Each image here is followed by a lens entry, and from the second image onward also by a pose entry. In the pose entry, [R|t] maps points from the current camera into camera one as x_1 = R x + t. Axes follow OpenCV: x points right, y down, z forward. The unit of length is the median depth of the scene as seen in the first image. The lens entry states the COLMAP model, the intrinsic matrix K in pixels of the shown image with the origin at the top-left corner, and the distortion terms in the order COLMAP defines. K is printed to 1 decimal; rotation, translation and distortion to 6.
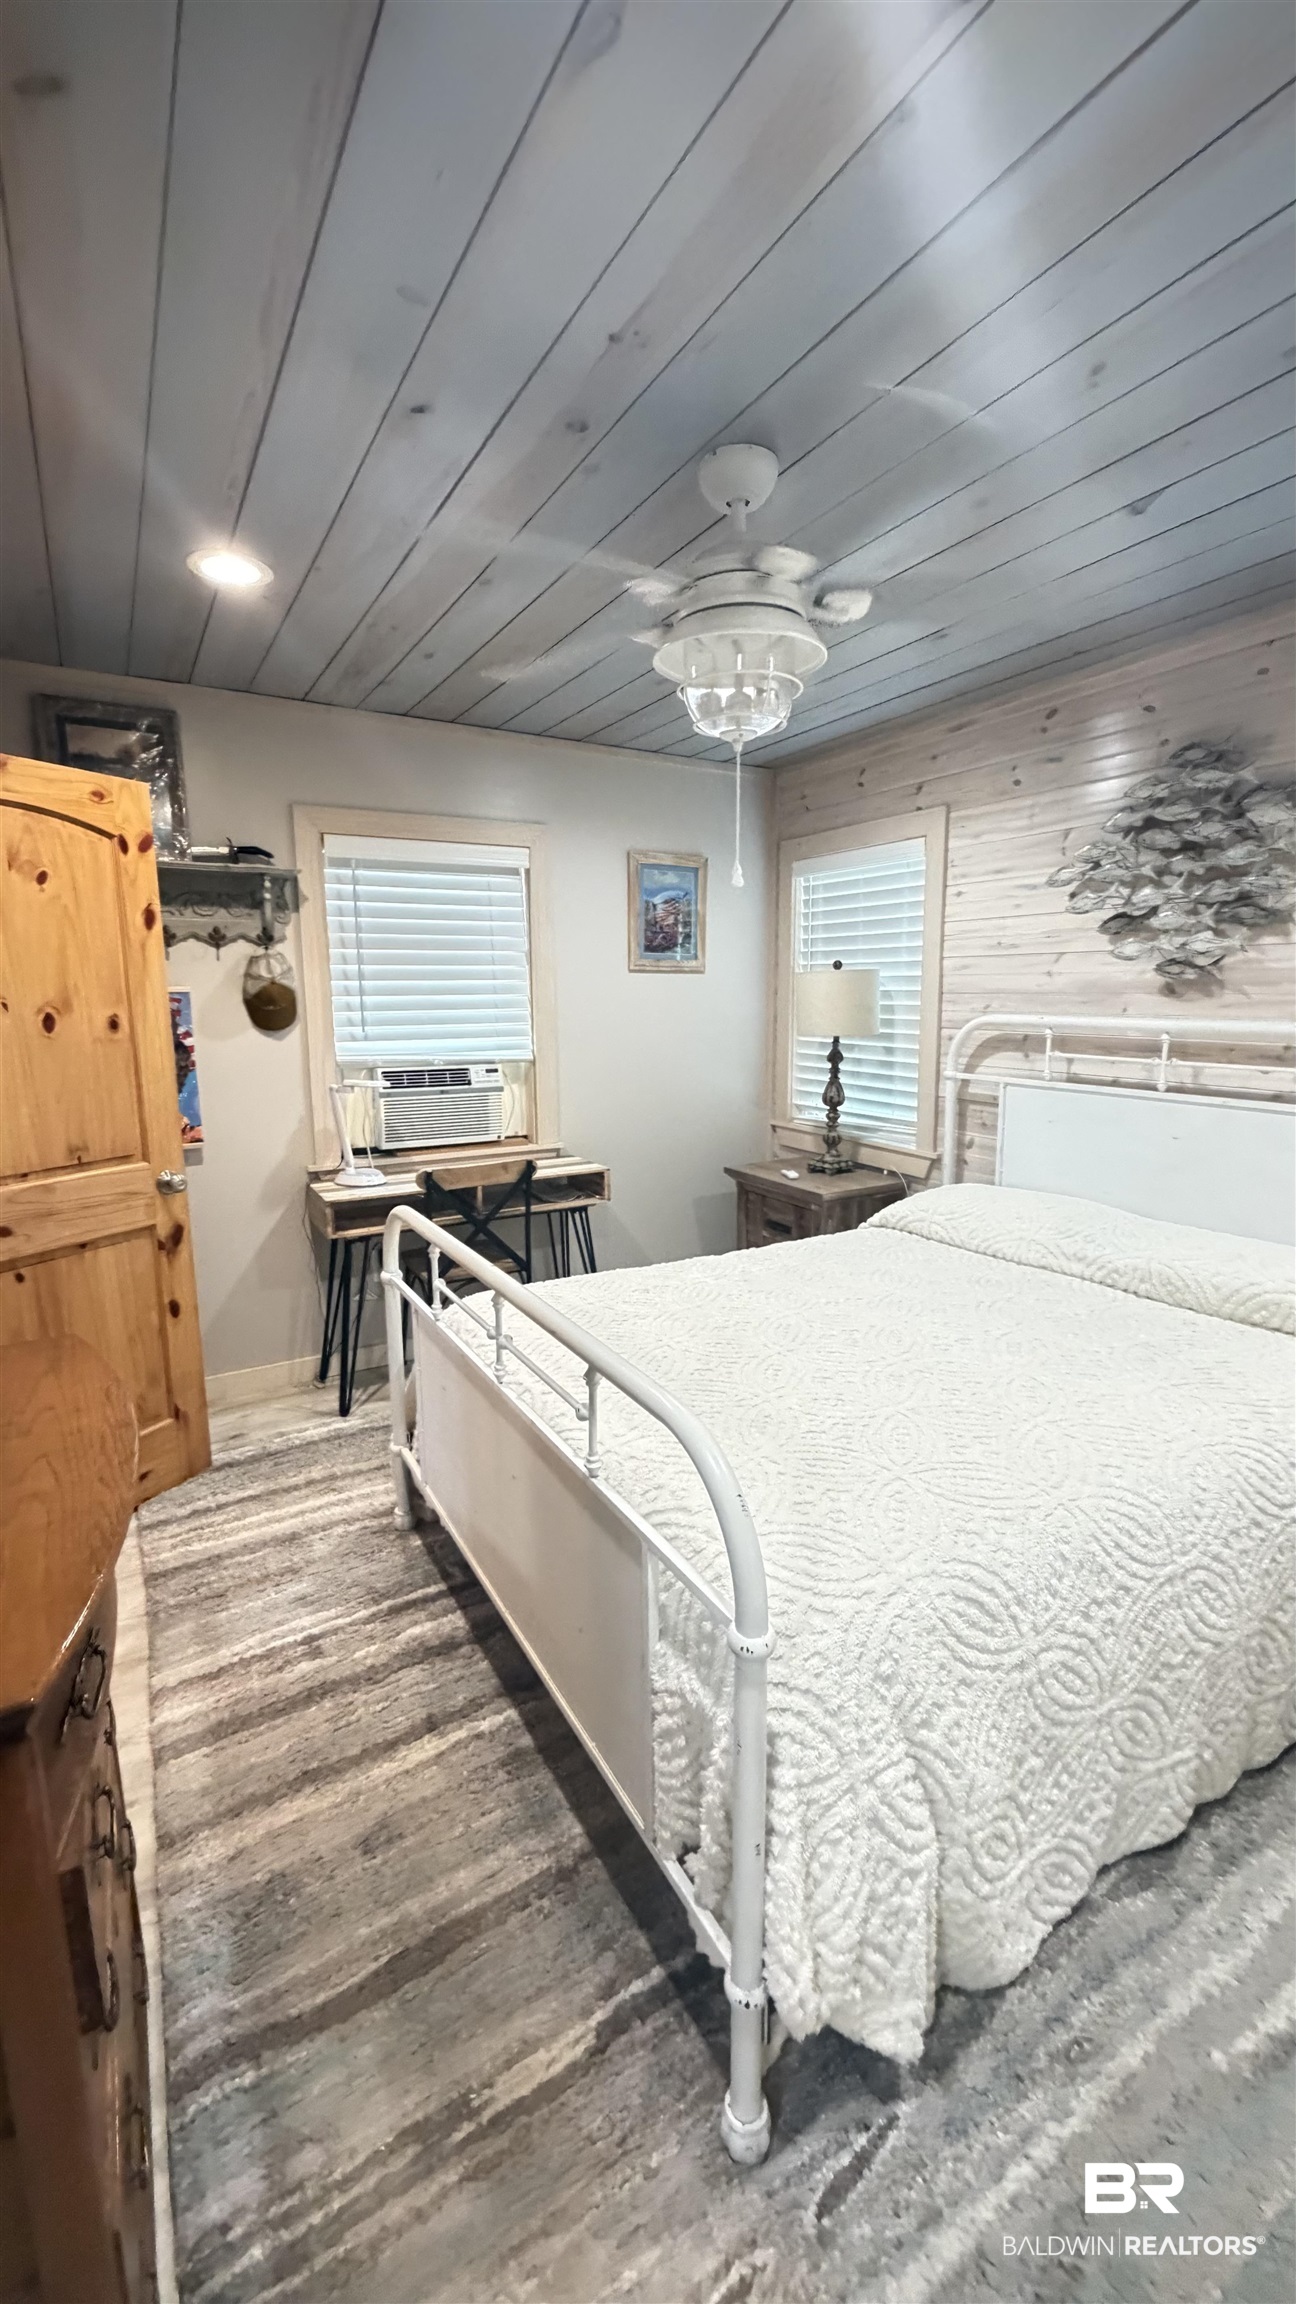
lens RADIAL K [[912.9, 0, 647.4], [0, 912.9, 1147.1], [0, 0, 1]] dist [0.000892, 0.000573]
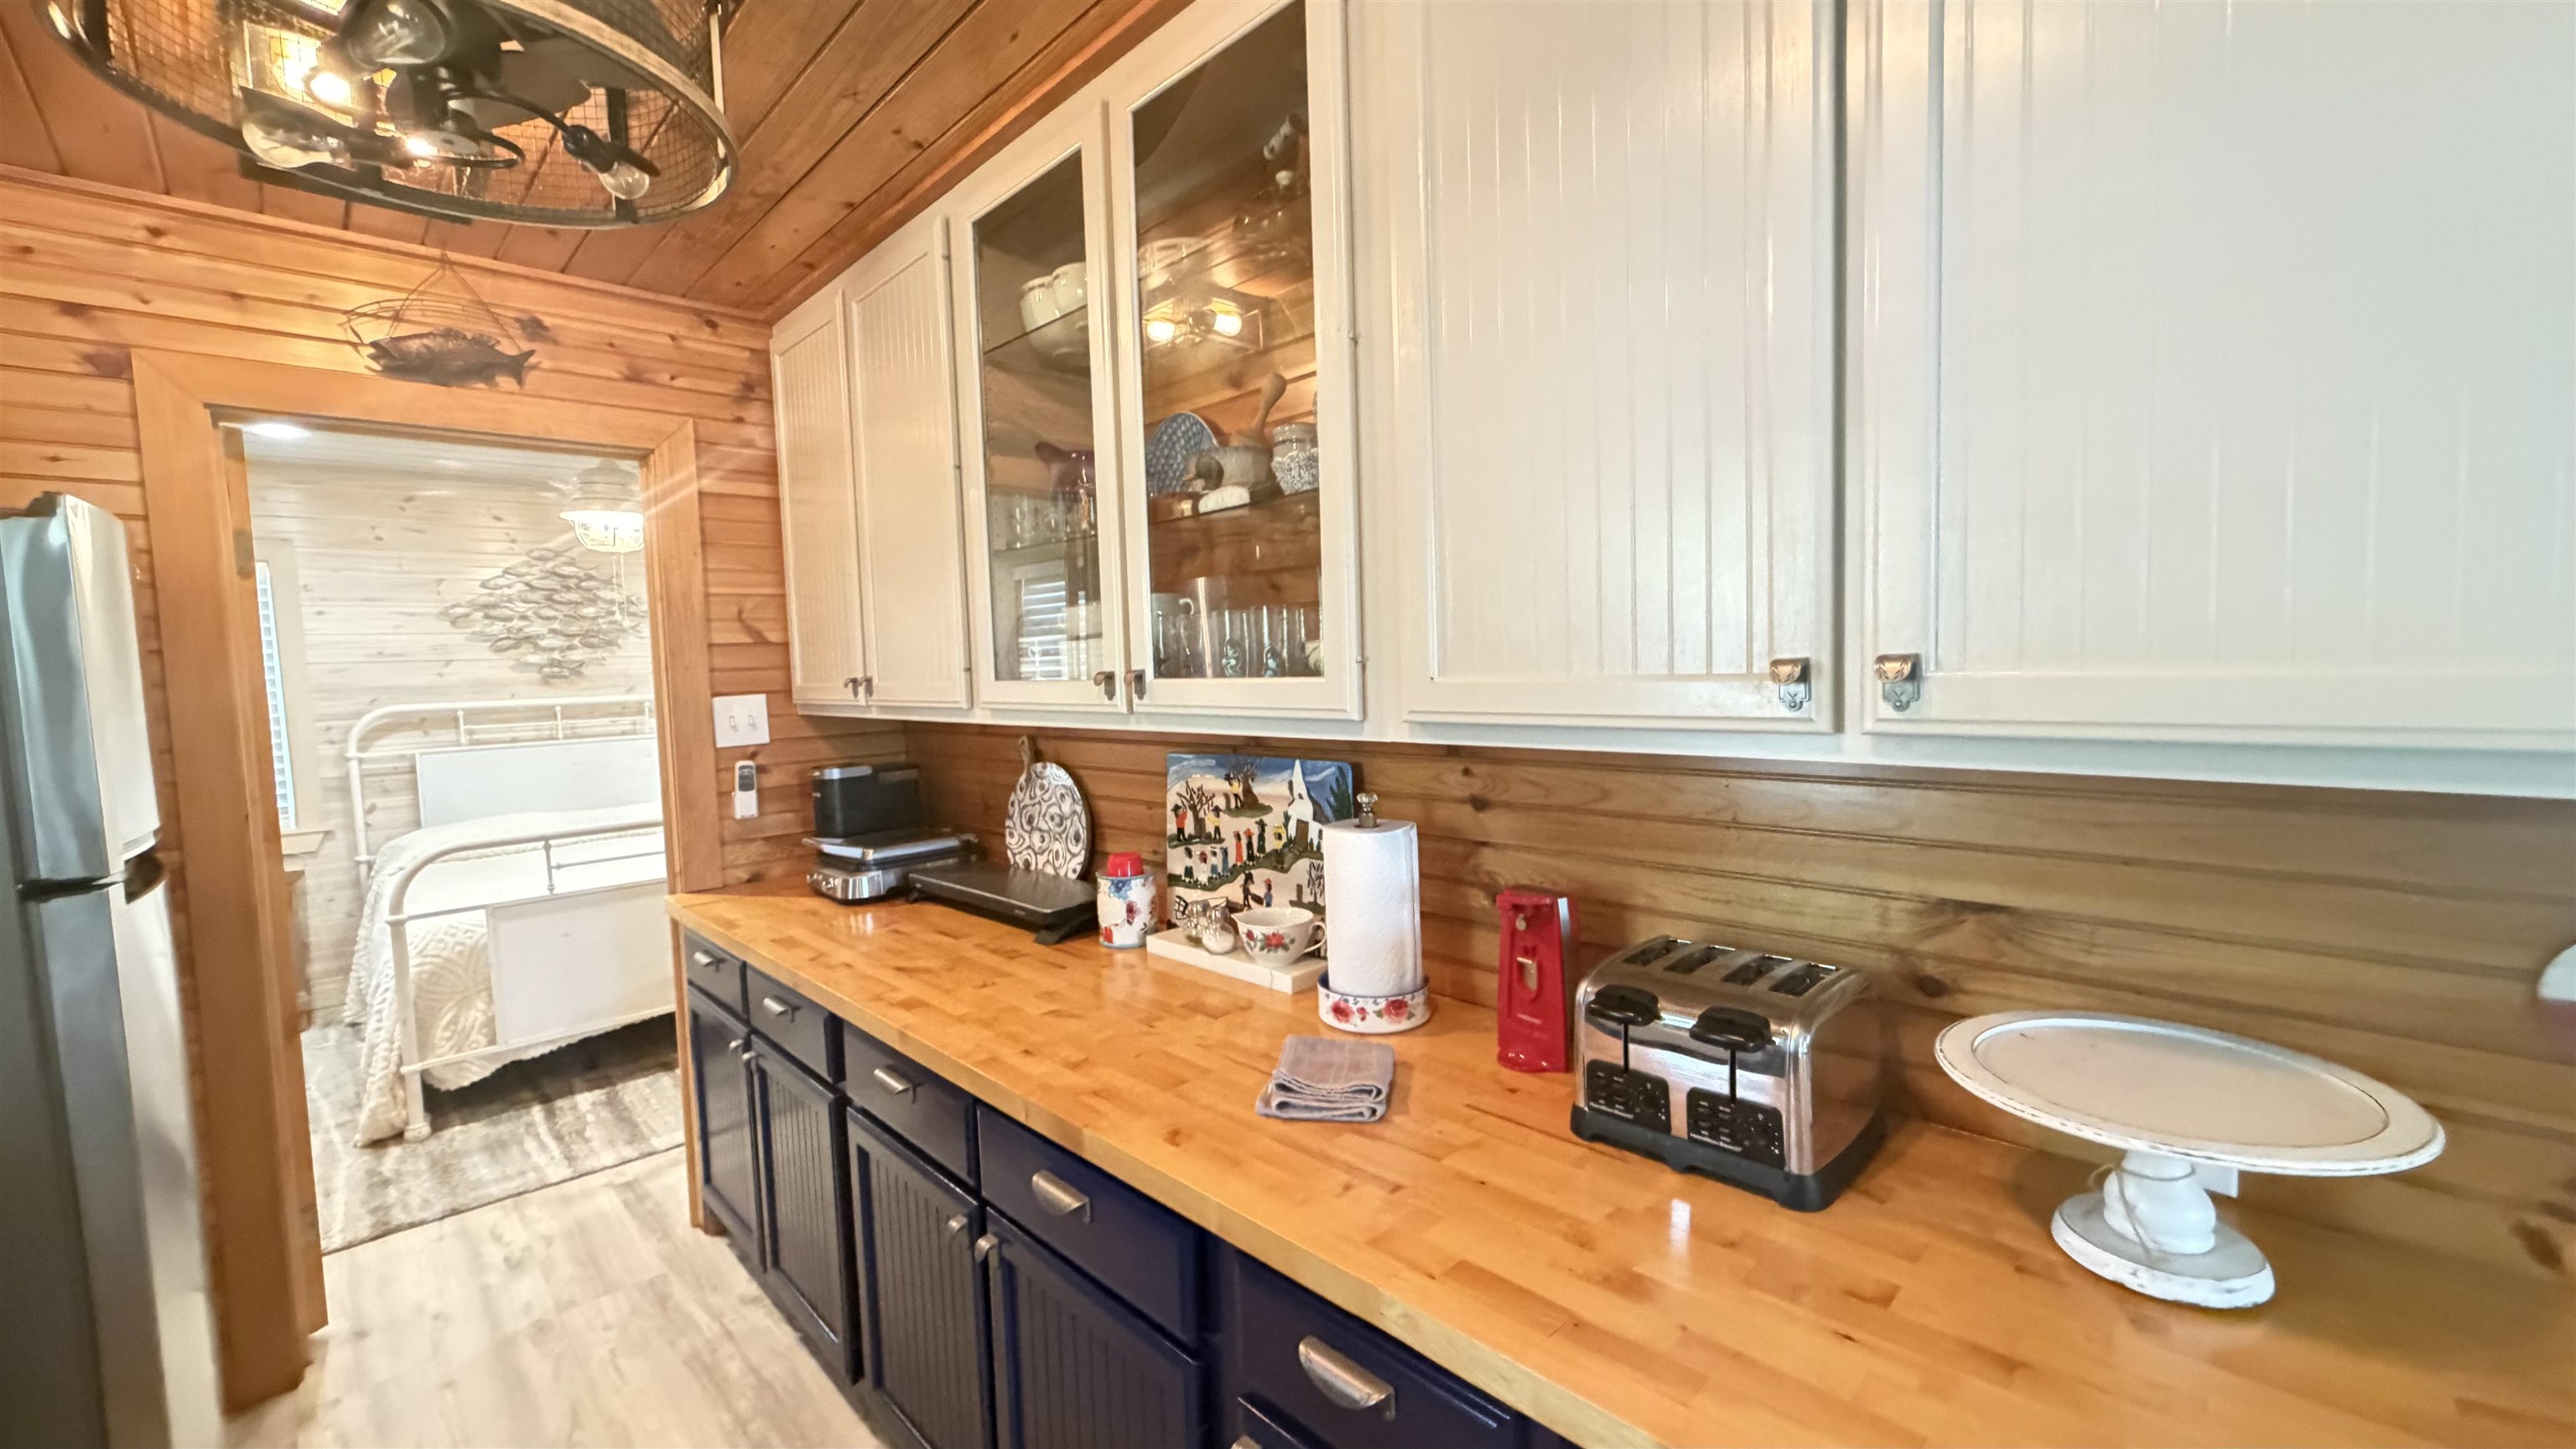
lens RADIAL K [[1025.7, 0, 1278.9], [0, 1025.7, 718.4], [0, 0, 1]] dist [0.000651, -0.000044]
pose [[-0.224796, -0.048605, 0.973193, -1.802850], [0.205023, 0.974037, 0.096006, -0.007421], [-0.952592, 0.221109, -0.208995, 0.116980]]
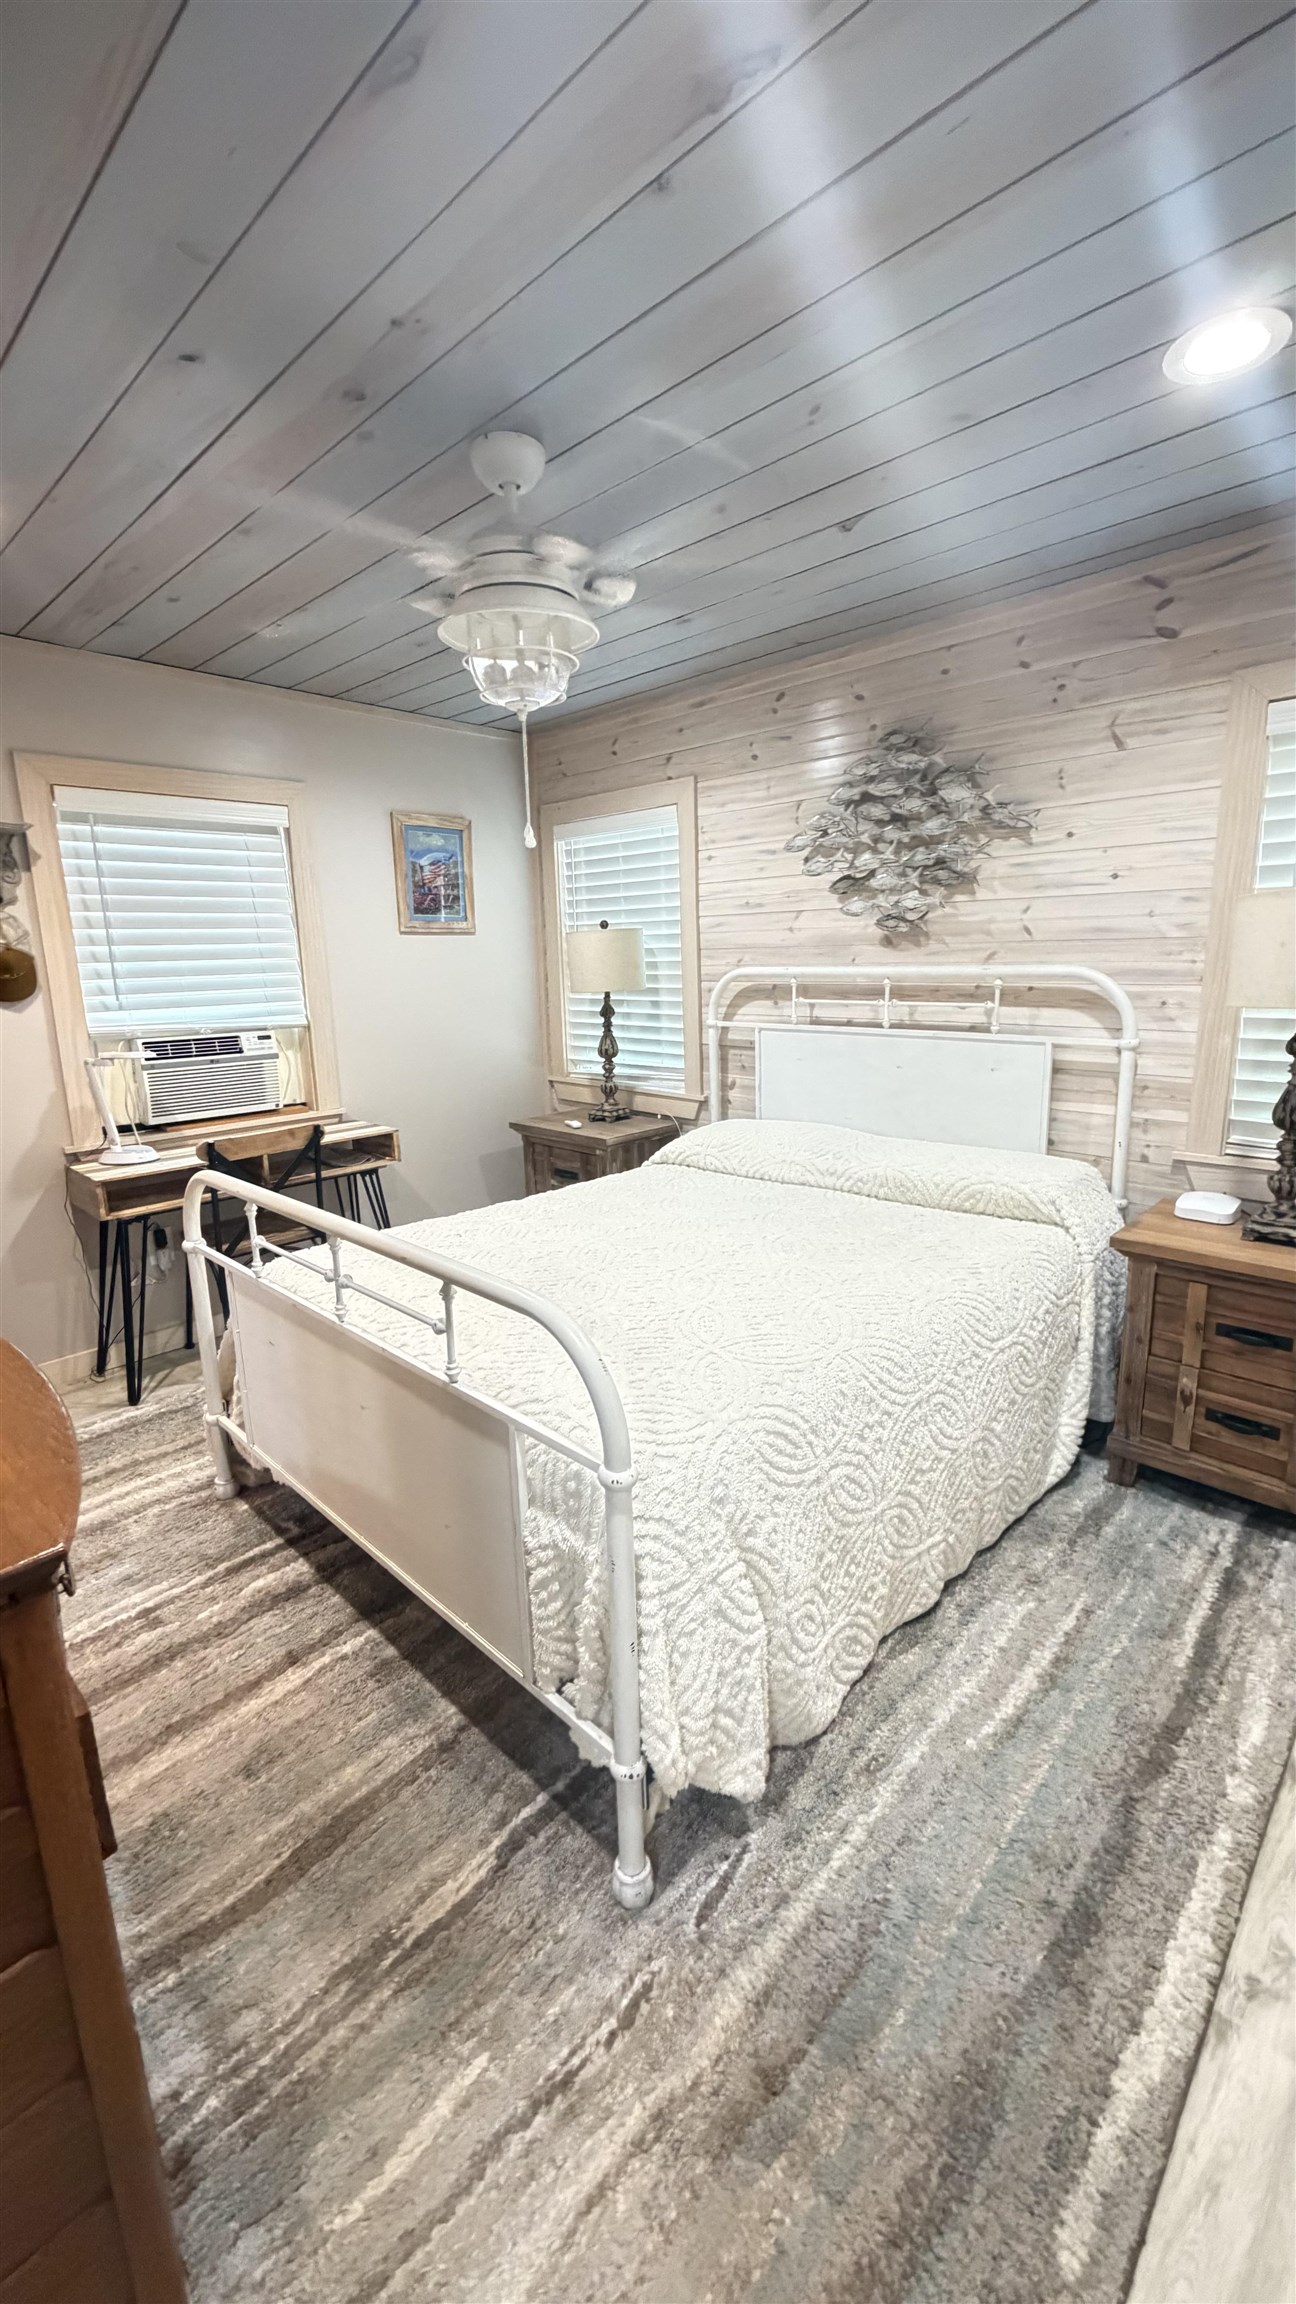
lens RADIAL K [[916.5, 0, 644.8], [0, 916.5, 1146.3], [0, 0, 1]] dist [0.002122, 0.000684]
pose [[0.964067, -0.071801, 0.255774, -0.056772], [0.063182, 0.997128, 0.041769, 0.024505], [-0.258038, -0.024108, 0.965834, -0.073684]]
